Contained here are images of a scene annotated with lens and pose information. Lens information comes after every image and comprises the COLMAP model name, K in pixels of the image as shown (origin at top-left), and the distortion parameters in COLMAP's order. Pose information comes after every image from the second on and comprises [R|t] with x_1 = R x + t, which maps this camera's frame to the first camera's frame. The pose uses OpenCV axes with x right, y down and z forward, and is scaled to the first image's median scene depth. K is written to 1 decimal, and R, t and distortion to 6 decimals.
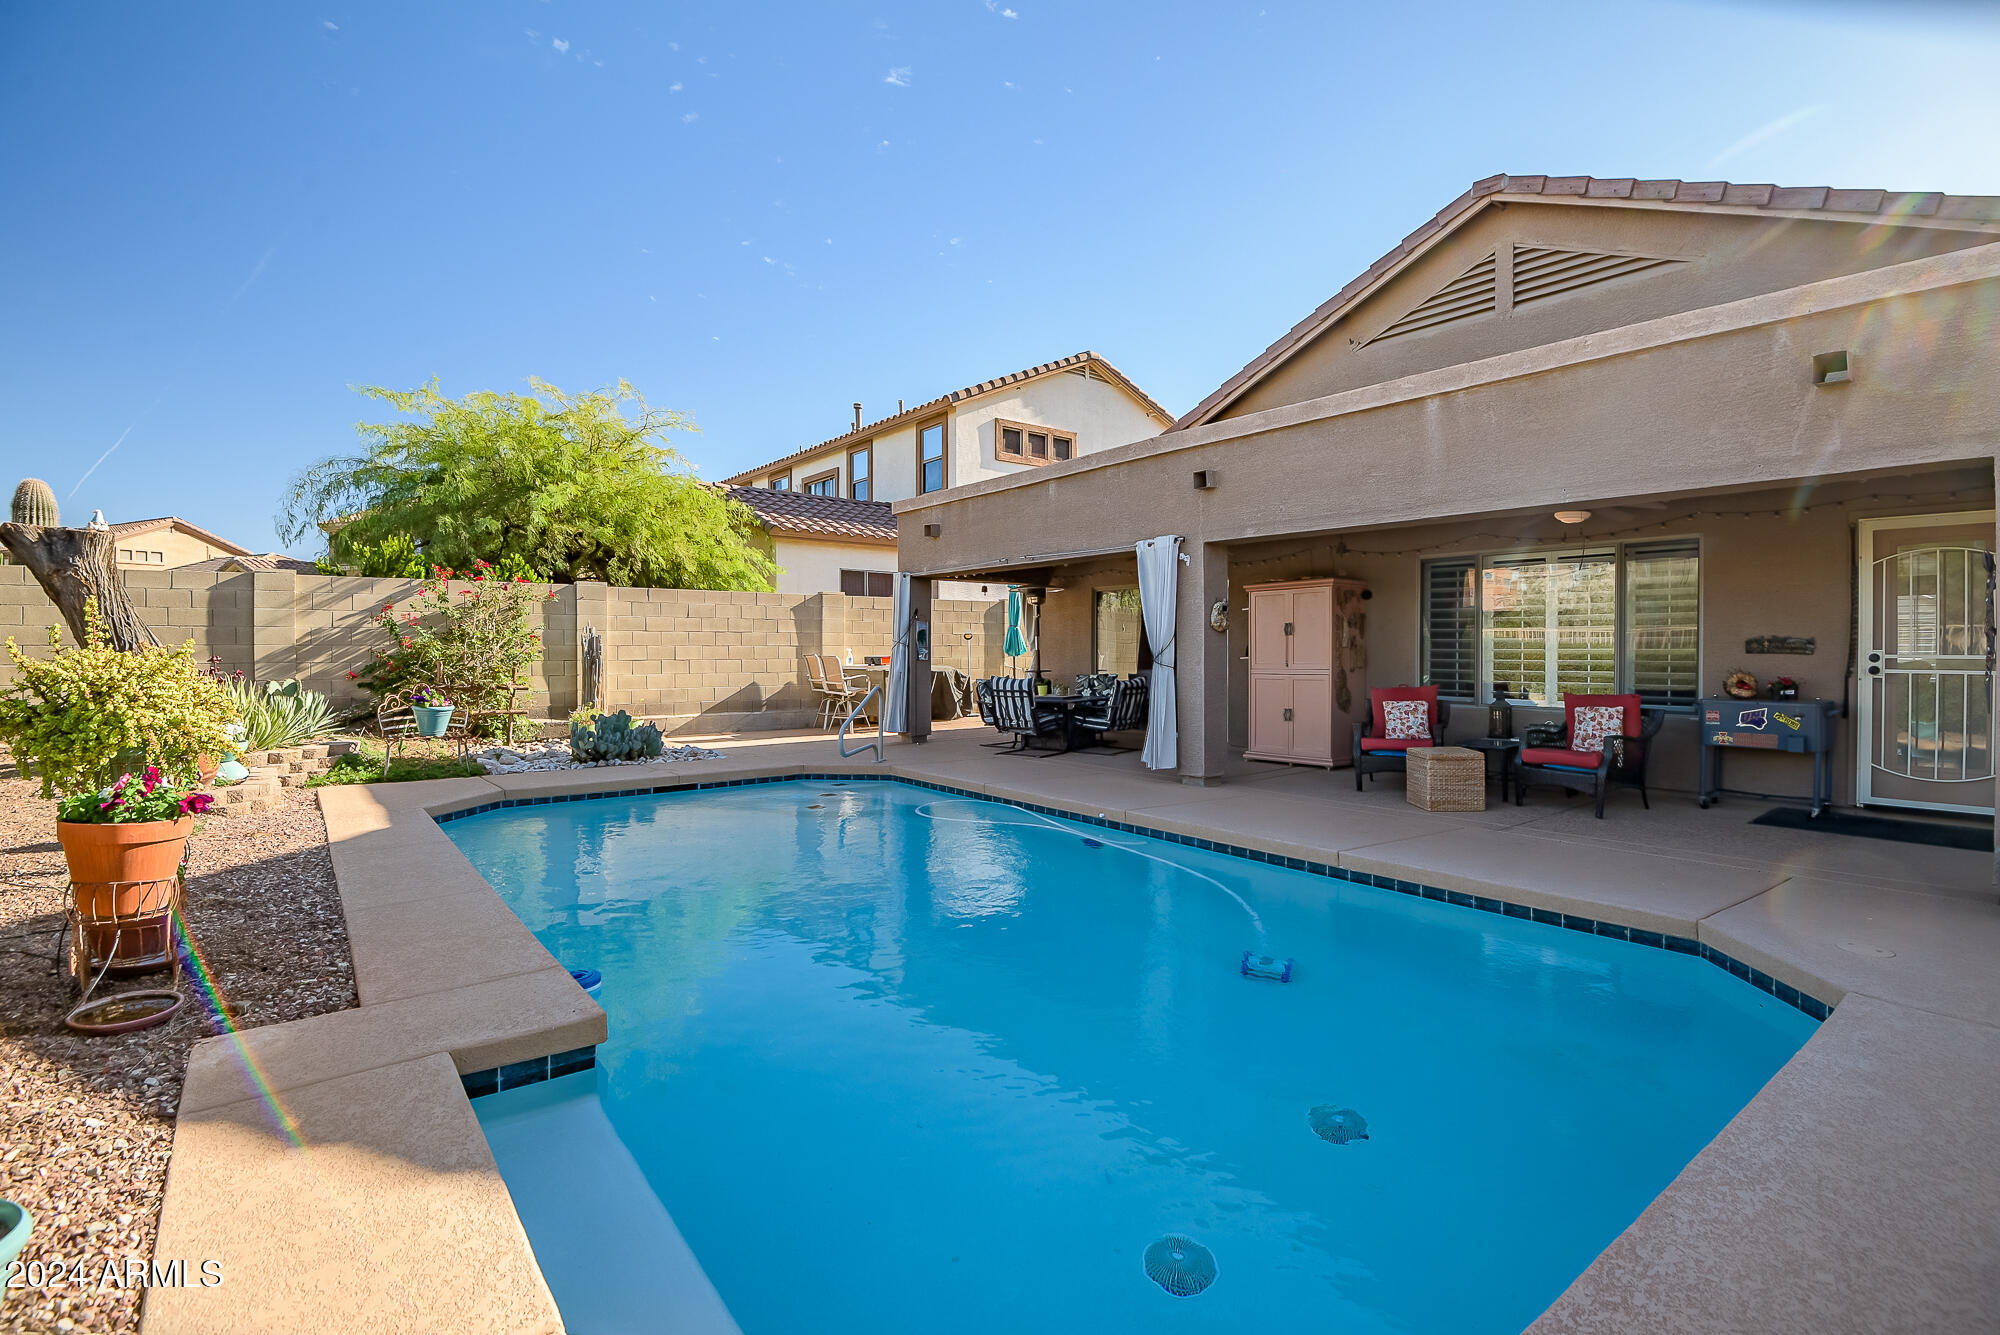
lens RADIAL K [[925.7, 0, 995.8], [0, 925.7, 655.4], [0, 0, 1]] dist [-0.004641, -0.021163]
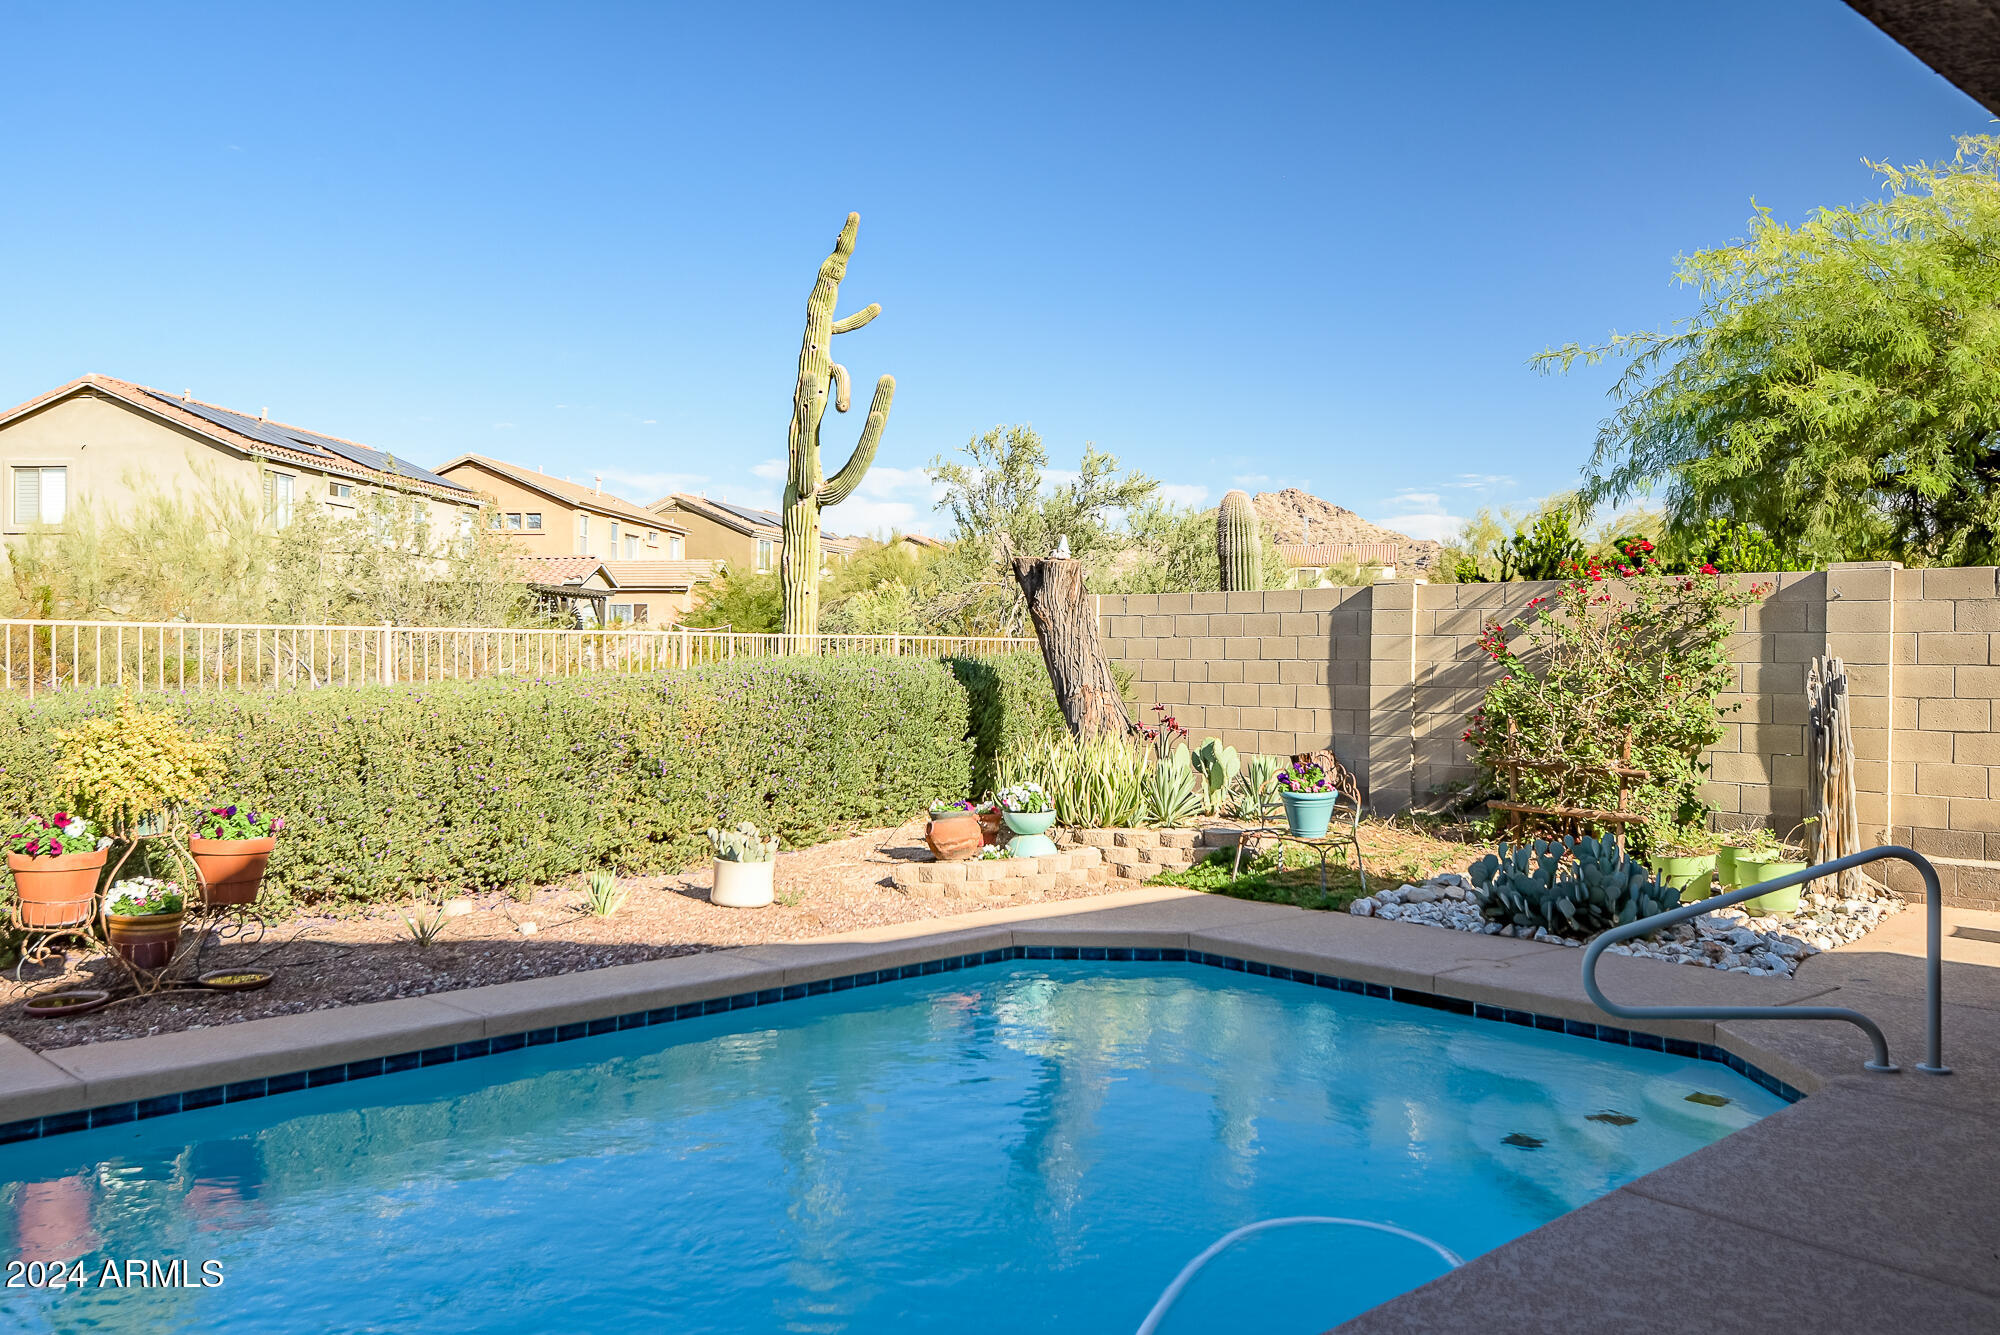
lens RADIAL K [[1573.8, 0, 1006.1], [0, 1573.8, 657.4], [0, 0, 1]] dist [0.036098, -0.007622]
pose [[0.105694, 0.001253, -0.994398, 0.407867], [-0.013036, 0.999915, -0.000126, -0.031008], [0.994313, 0.012976, 0.105701, 0.596182]]
